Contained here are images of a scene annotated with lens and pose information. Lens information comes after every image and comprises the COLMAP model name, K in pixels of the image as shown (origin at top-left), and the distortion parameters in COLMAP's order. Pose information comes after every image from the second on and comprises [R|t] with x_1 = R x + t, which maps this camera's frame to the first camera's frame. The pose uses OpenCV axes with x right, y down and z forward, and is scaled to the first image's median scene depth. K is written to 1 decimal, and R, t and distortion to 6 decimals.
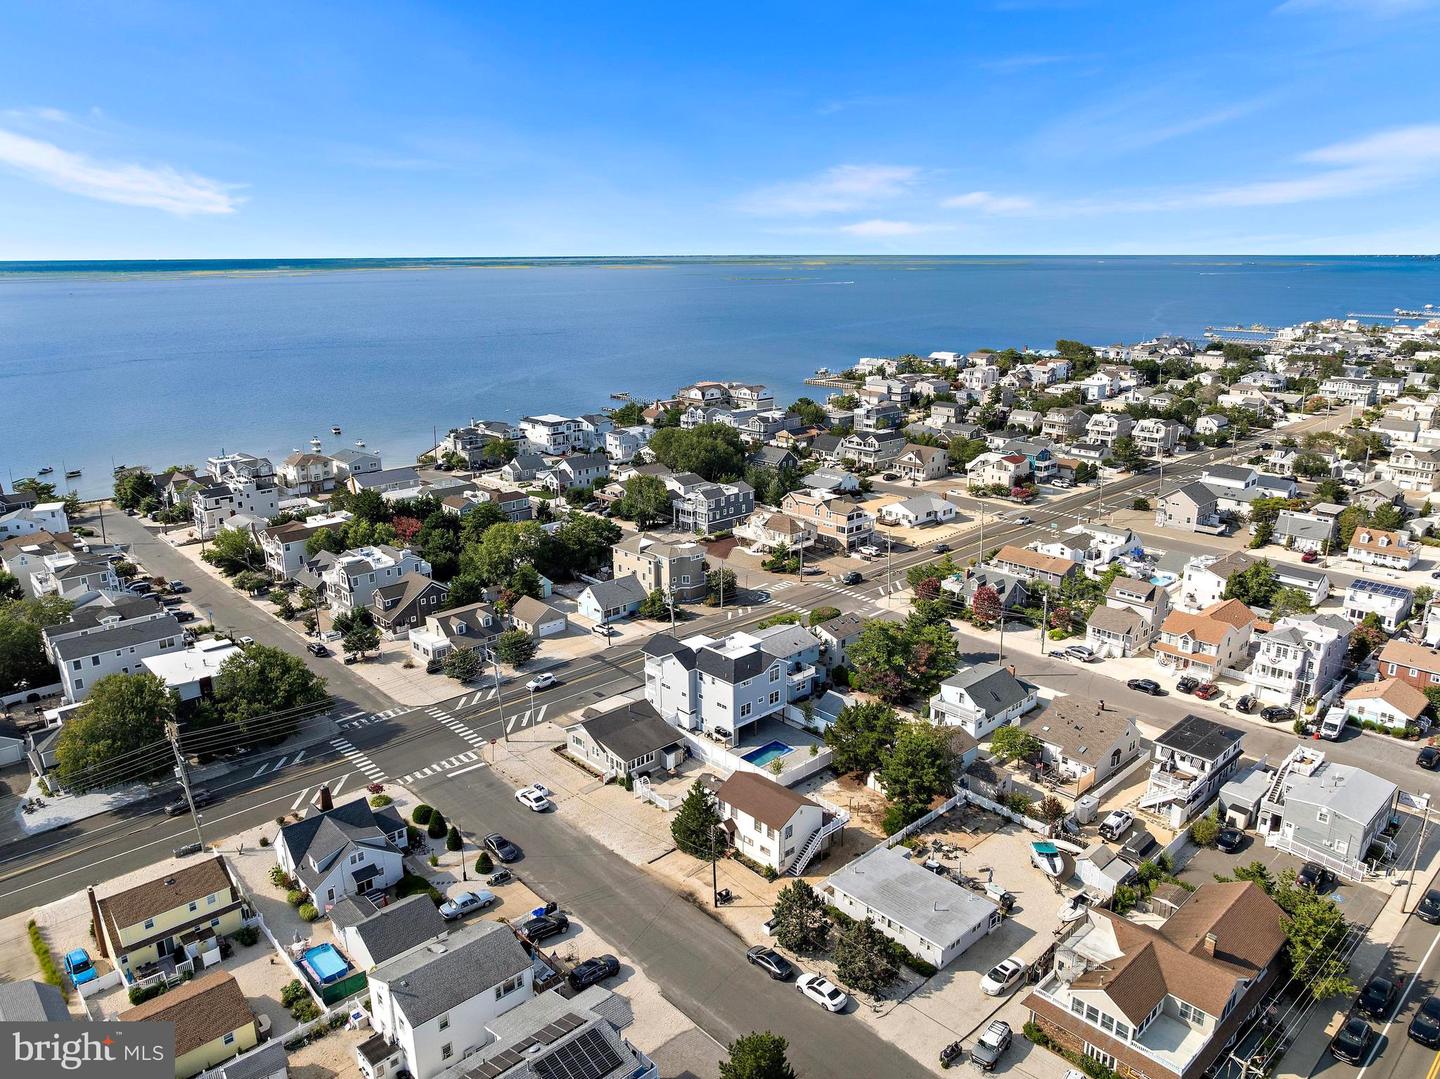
lens RADIAL K [[1016.3, 0, 725.9], [0, 1016.3, 534.7], [0, 0, 1]] dist [-0.036992, -0.002695]
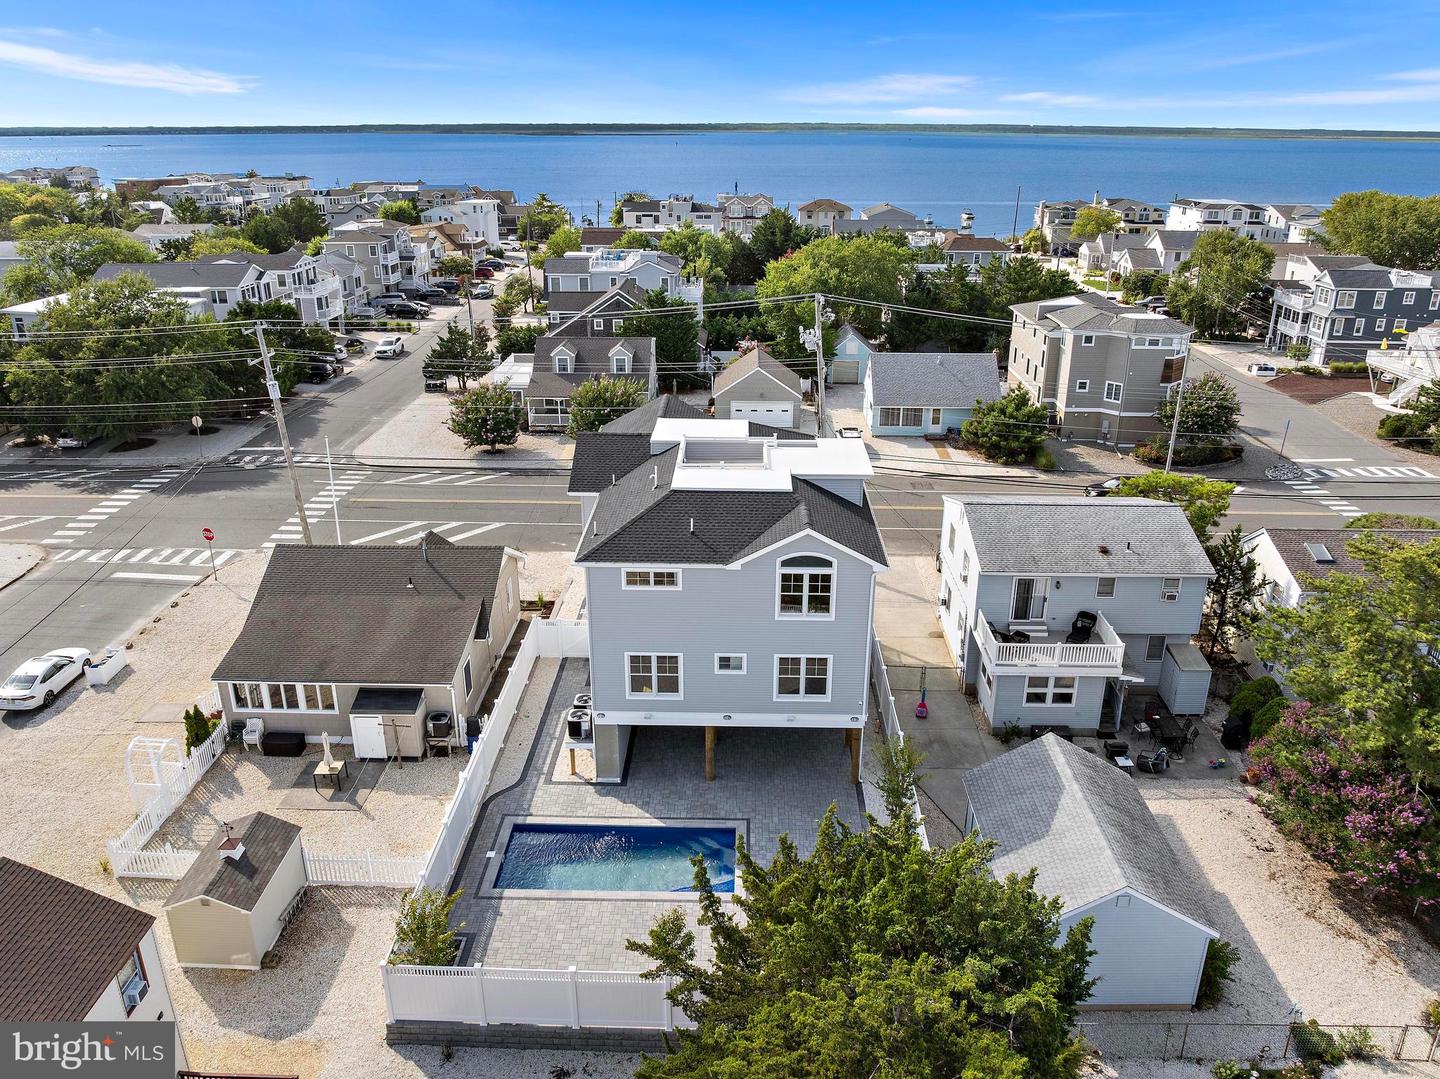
lens RADIAL K [[1061.3, 0, 720.0], [0, 1061.3, 539.5], [0, 0, 1]] dist [-0.039000, -0.003318]
pose [[0.713121, 0.265807, -0.648696, 0.145260], [-0.198956, 0.964021, 0.176297, 0.058410], [0.672217, 0.003341, 0.740347, 0.558436]]
